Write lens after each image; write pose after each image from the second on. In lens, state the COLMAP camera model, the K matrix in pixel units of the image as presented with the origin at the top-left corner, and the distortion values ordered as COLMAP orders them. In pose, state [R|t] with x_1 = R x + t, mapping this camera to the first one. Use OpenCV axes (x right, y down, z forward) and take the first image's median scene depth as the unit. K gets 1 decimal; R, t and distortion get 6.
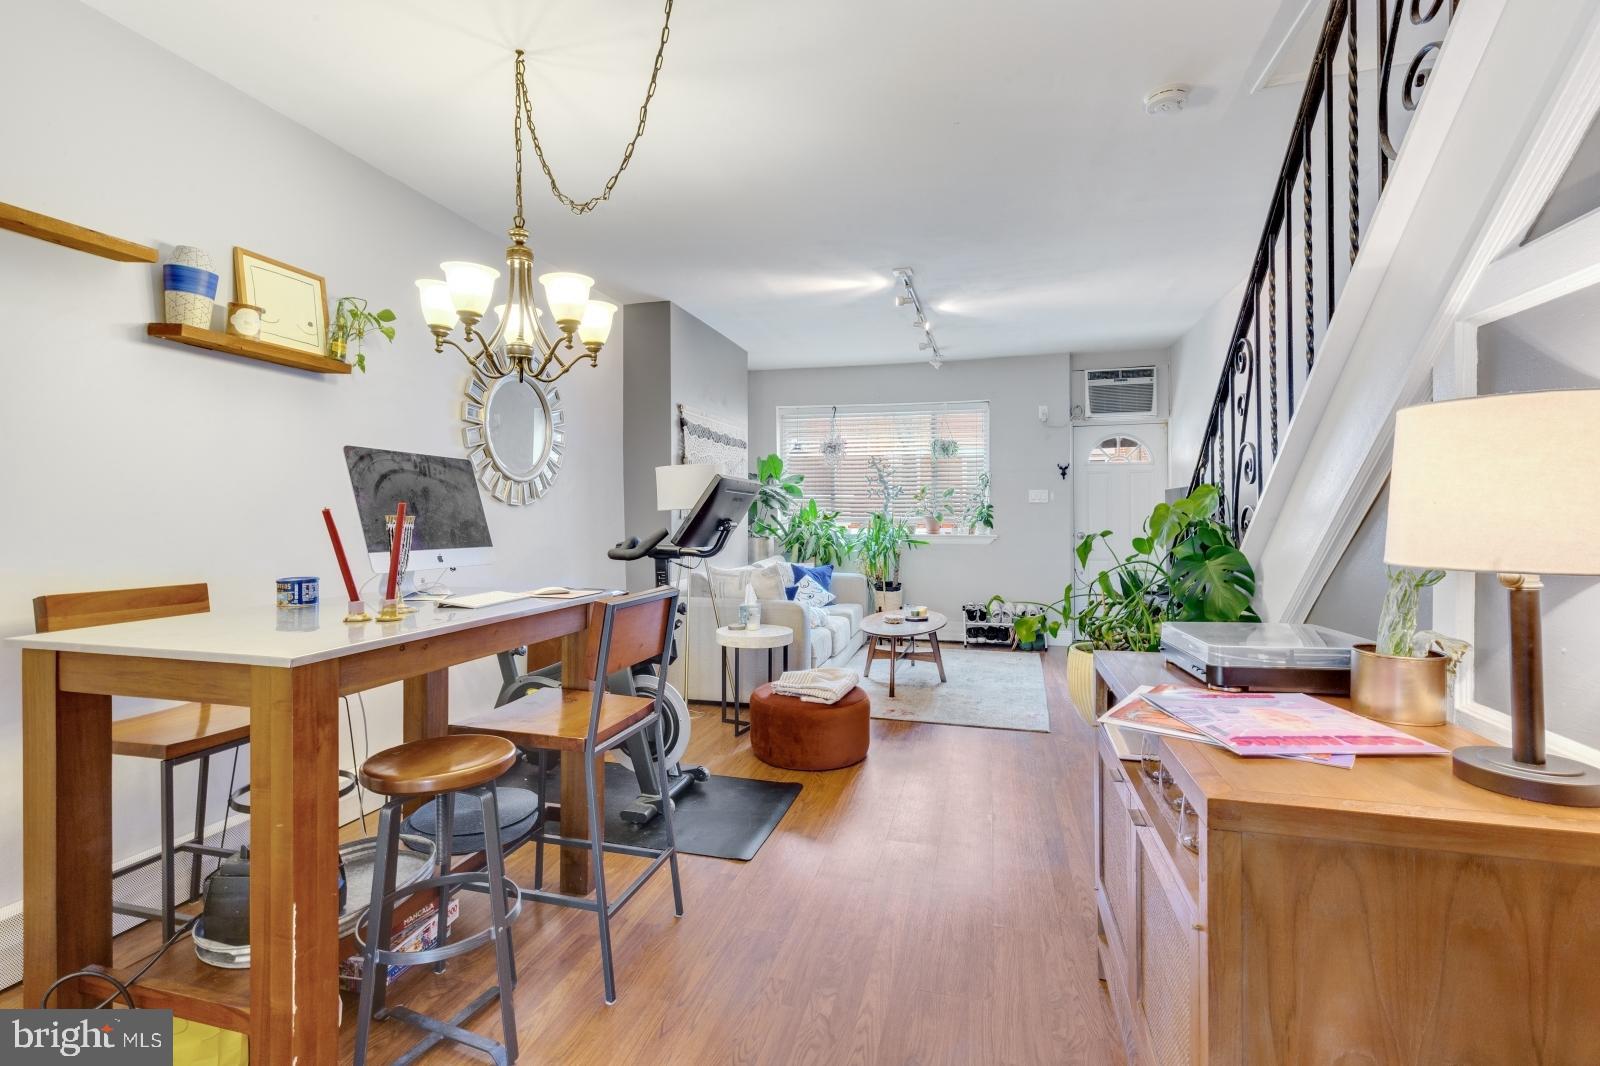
lens RADIAL K [[730.7, 0, 791.7], [0, 730.7, 515.0], [0, 0, 1]] dist [0.003628, 0.000159]
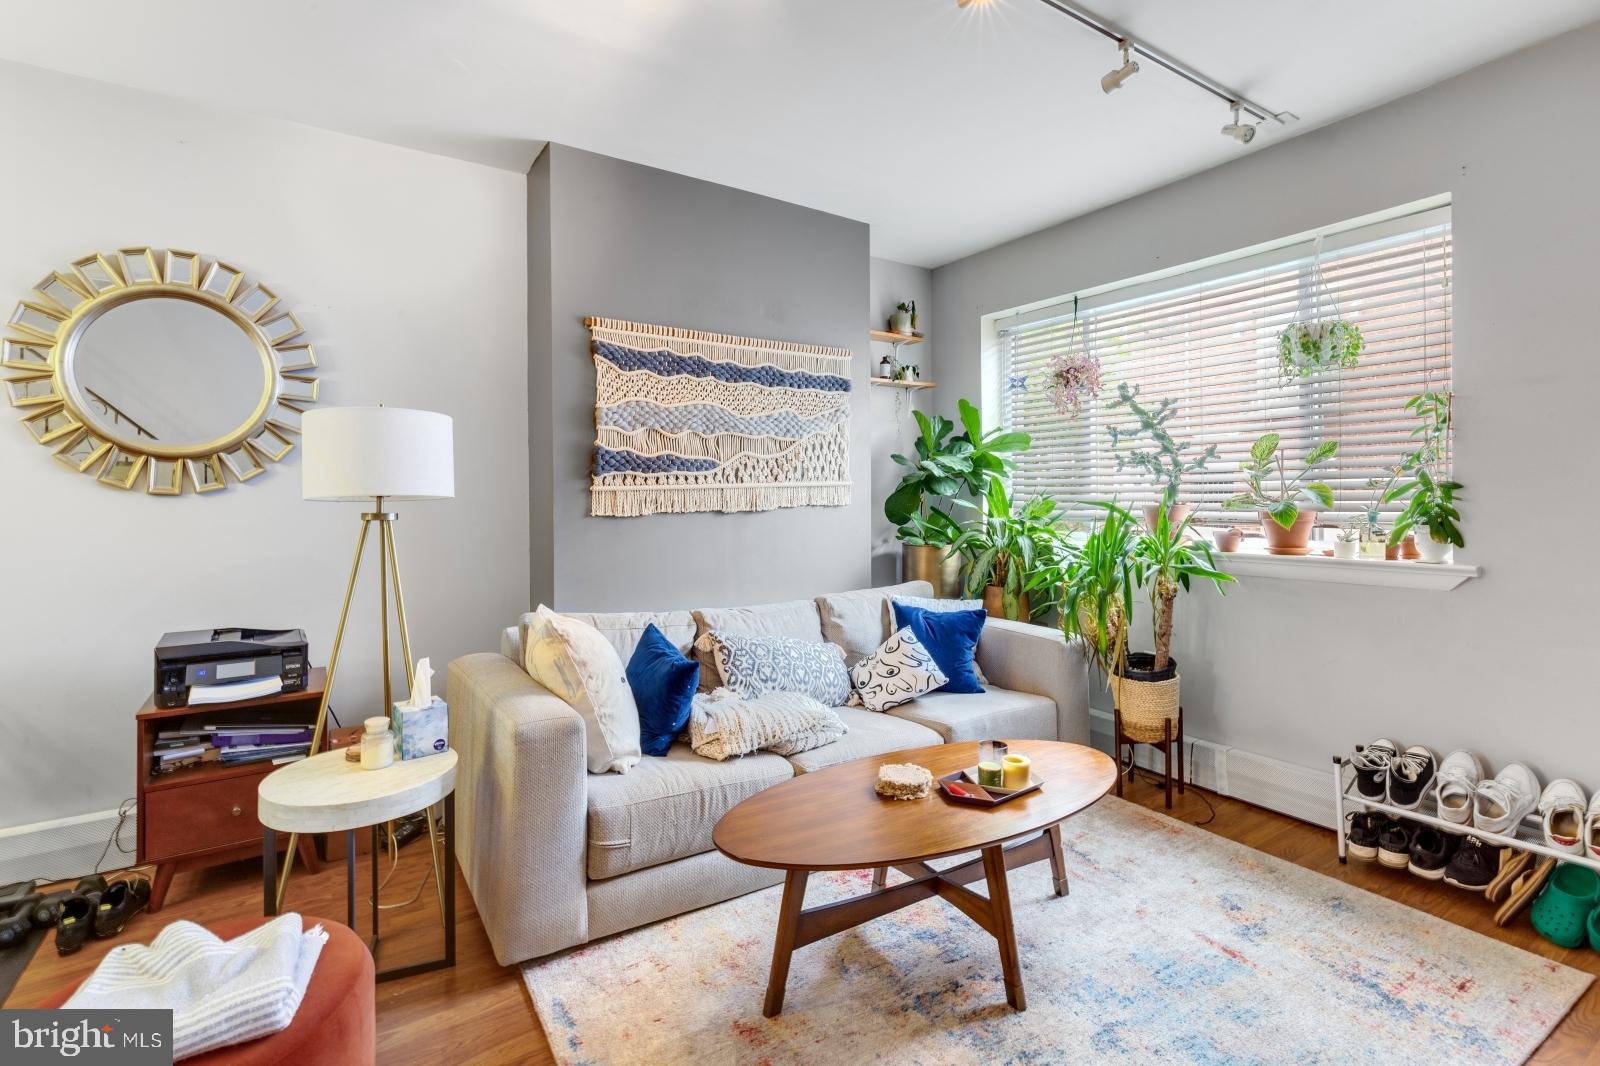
lens RADIAL K [[736.5, 0, 785.1], [0, 736.5, 502.7], [0, 0, 1]] dist [0.003848, 0.000083]
pose [[0.742433, 0.001088, -0.669920, 0.277052], [-0.000939, 0.999999, 0.000584, -0.003672], [0.669920, 0.000196, 0.742433, 0.521336]]
